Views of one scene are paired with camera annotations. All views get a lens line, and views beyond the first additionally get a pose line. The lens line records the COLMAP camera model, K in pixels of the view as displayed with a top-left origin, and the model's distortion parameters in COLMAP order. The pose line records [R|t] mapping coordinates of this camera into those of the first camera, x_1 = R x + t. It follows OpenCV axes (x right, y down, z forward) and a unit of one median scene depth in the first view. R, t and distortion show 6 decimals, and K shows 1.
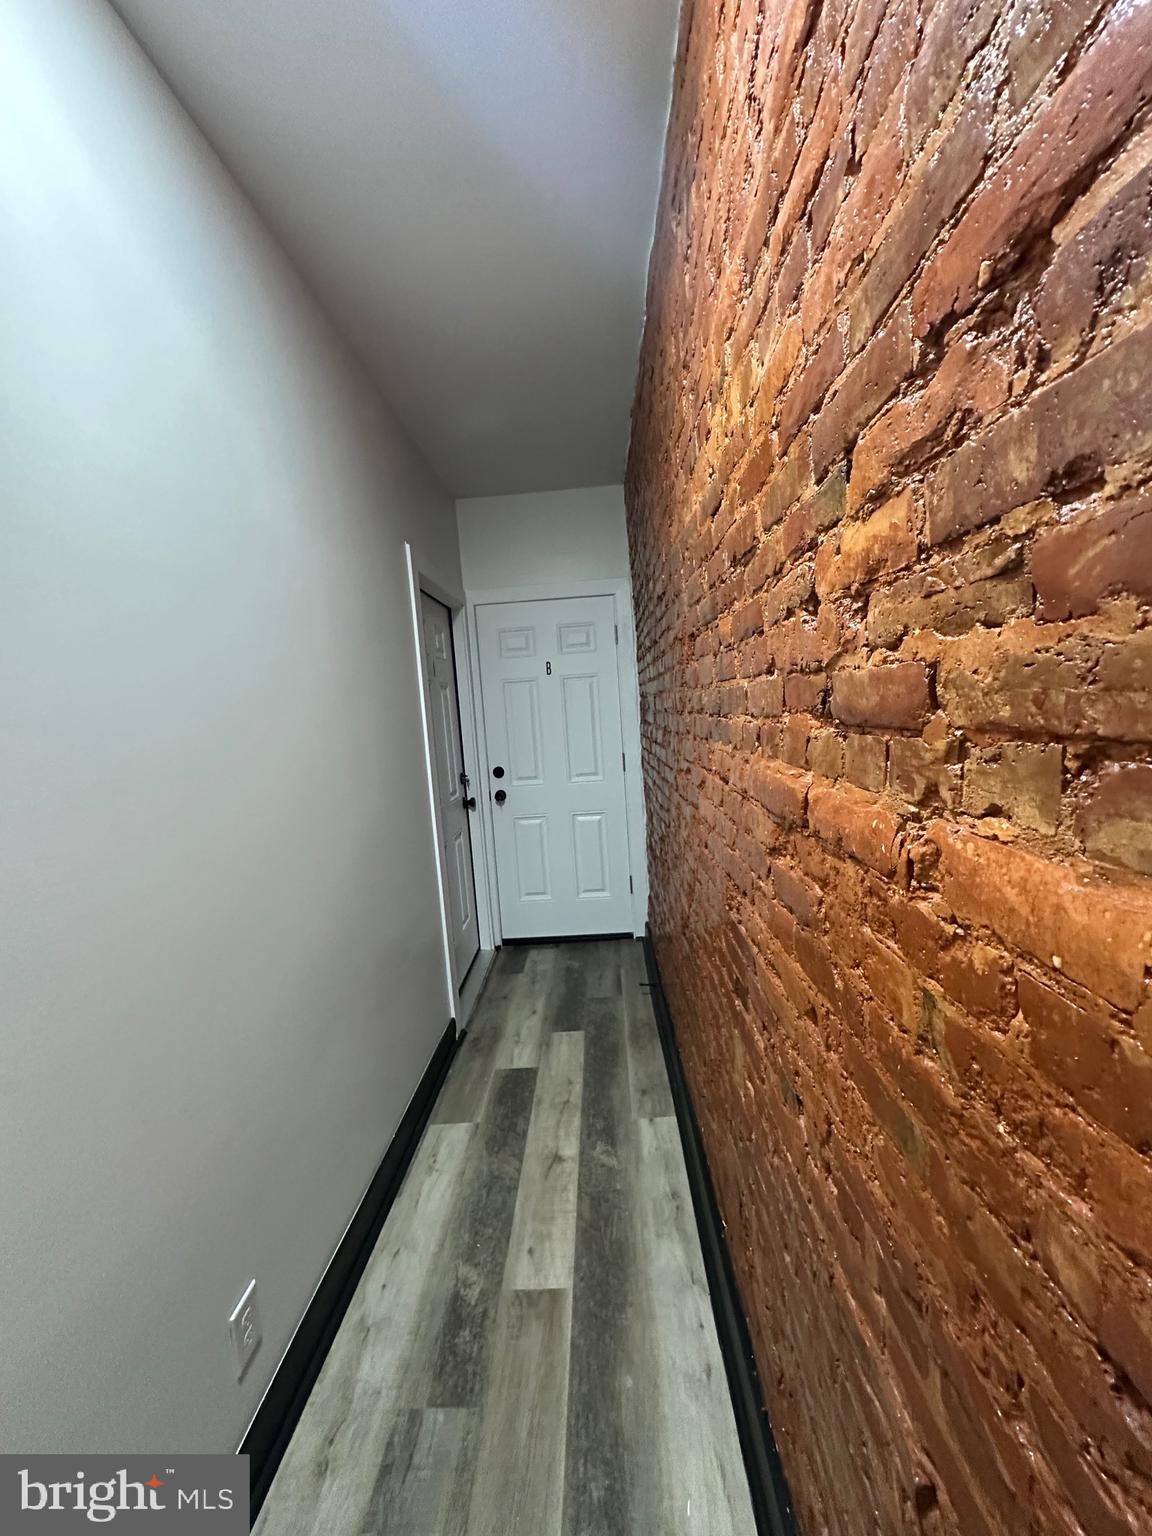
lens RADIAL K [[614.1, 0, 571.2], [0, 614.1, 767.7], [0, 0, 1]] dist [-0.002209, 0.000613]
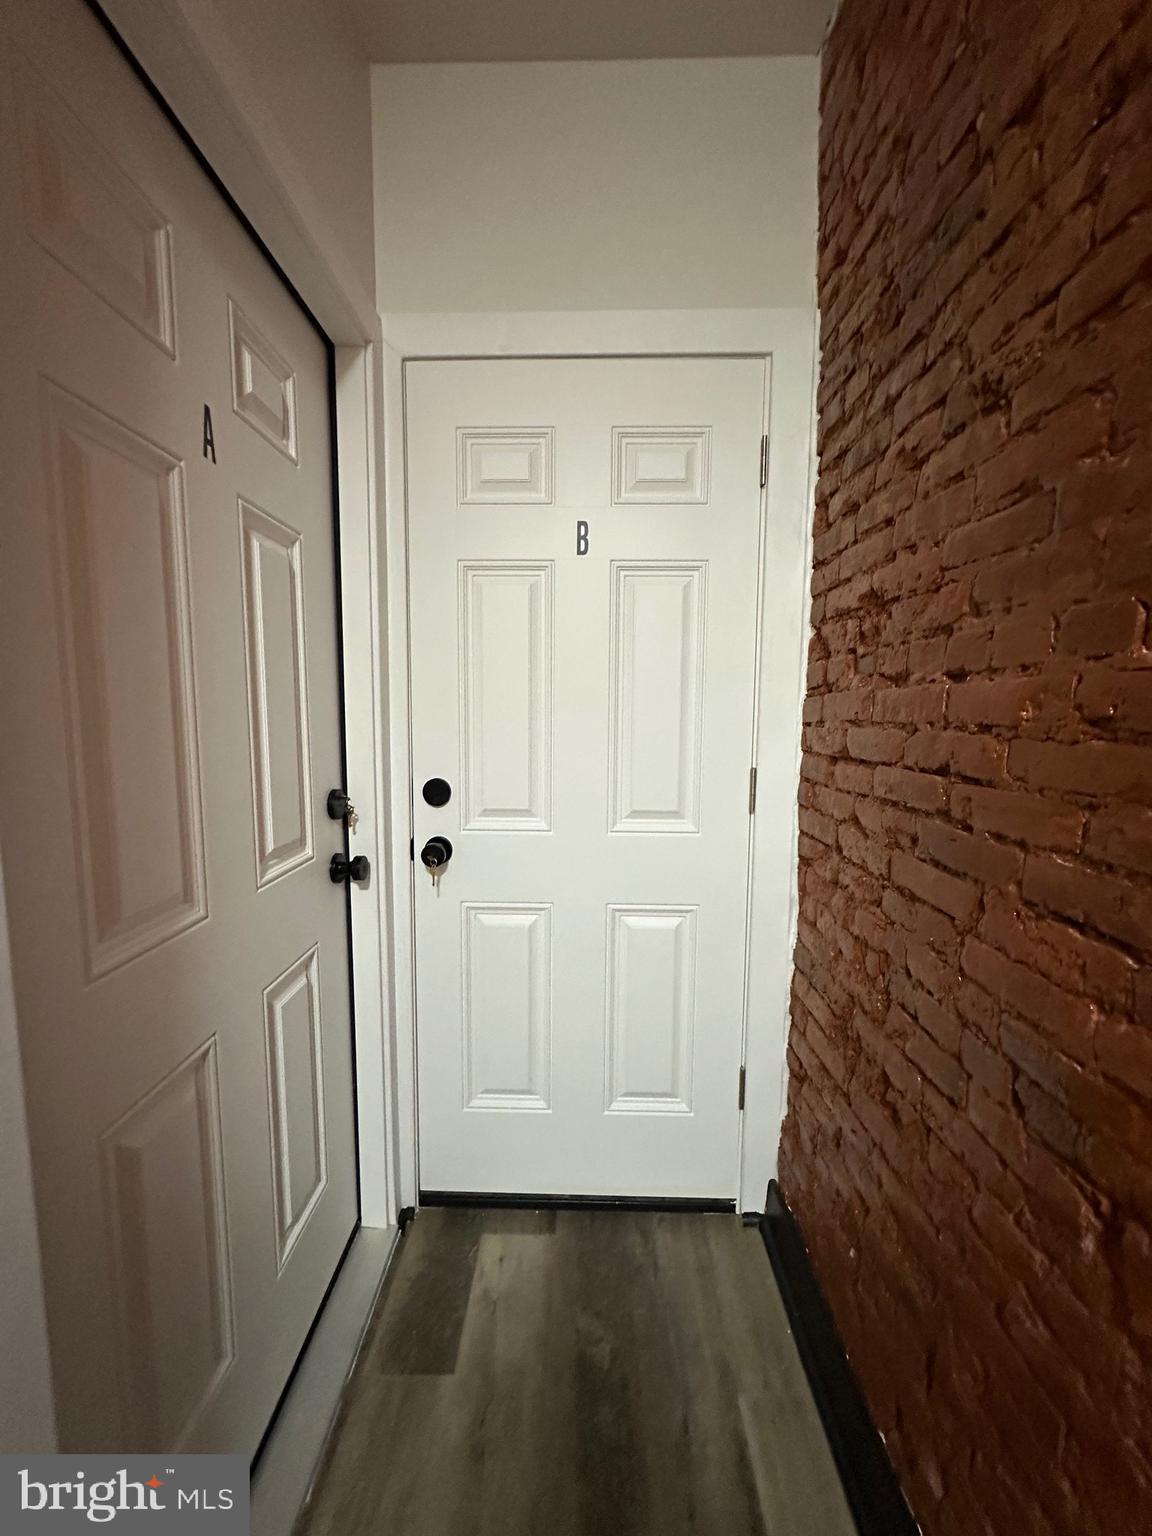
lens RADIAL K [[614.1, 0, 576.0], [0, 614.1, 775.1], [0, 0, 1]] dist [-0.002209, 0.000613]
pose [[0.996714, 0.073578, 0.033868, -0.042606], [-0.073743, 0.997271, 0.003643, -0.012209], [-0.033508, -0.006129, 0.999420, 0.602006]]
